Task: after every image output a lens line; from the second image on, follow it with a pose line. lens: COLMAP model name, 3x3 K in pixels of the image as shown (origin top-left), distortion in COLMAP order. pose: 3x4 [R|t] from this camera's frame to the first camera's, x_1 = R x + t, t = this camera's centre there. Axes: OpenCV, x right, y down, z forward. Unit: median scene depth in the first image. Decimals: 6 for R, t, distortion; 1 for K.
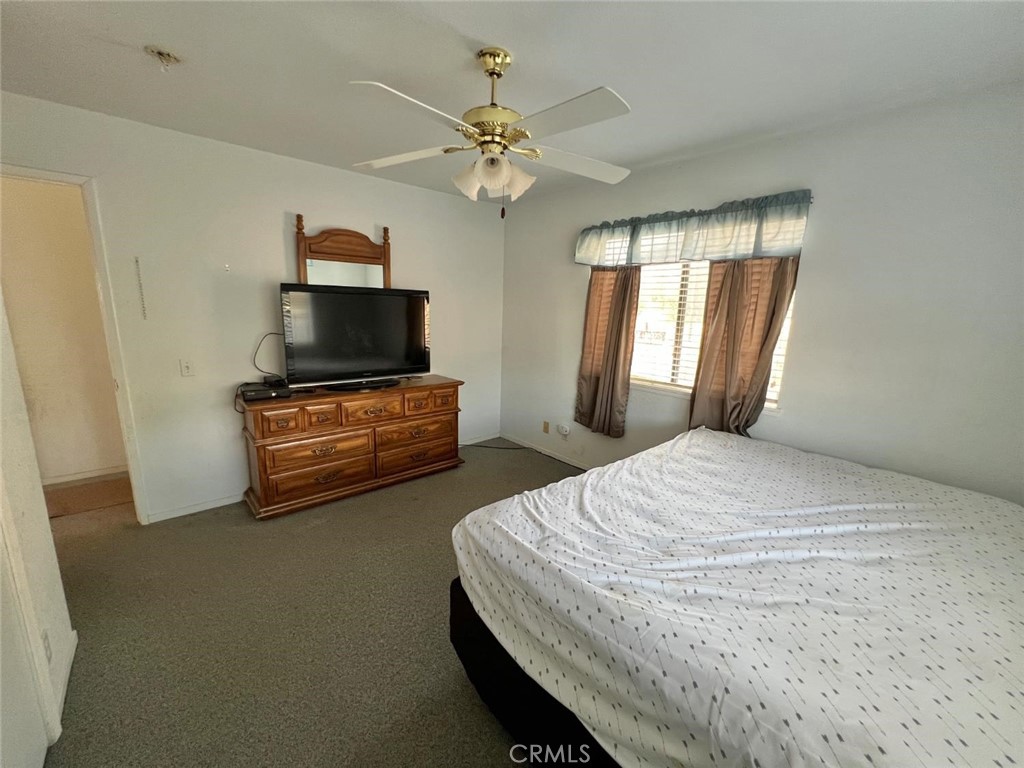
lens RADIAL K [[404.7, 0, 512.0], [0, 404.7, 384.0], [0, 0, 1]] dist [0.000497, 0.000049]
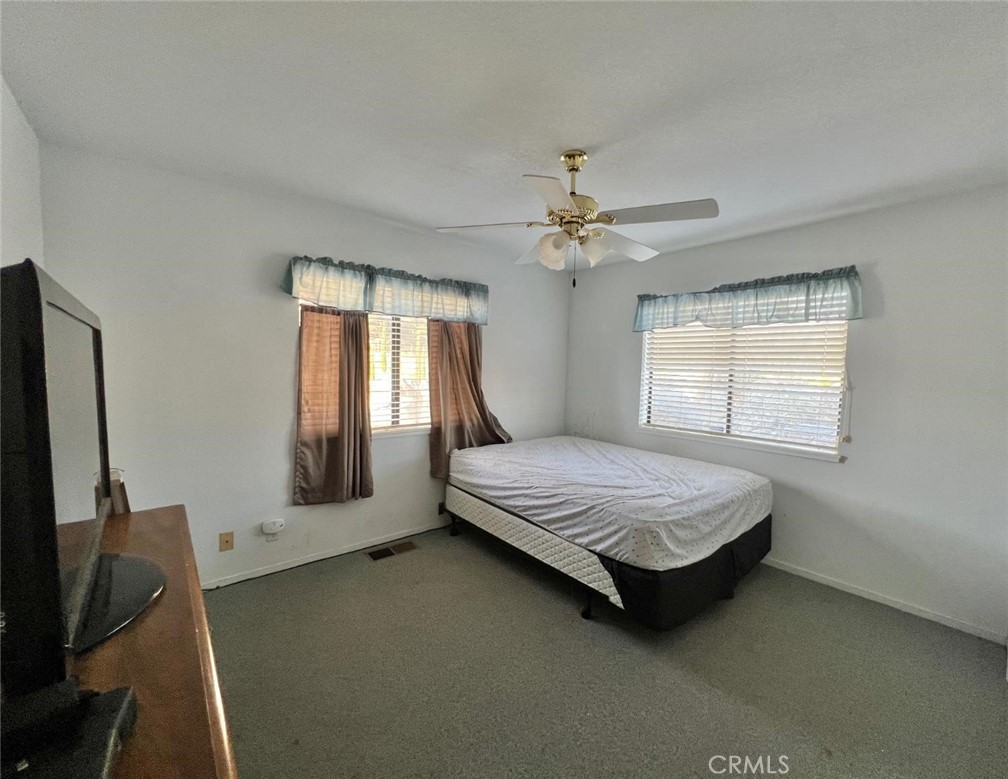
lens RADIAL K [[418.6, 0, 504.0], [0, 418.6, 389.5], [0, 0, 1]] dist [-0.000430, -0.000014]
pose [[0.015716, -0.087817, 0.996013, -0.738829], [0.168381, 0.982142, 0.083937, -0.148472], [-0.985597, 0.166390, 0.030222, 0.709768]]
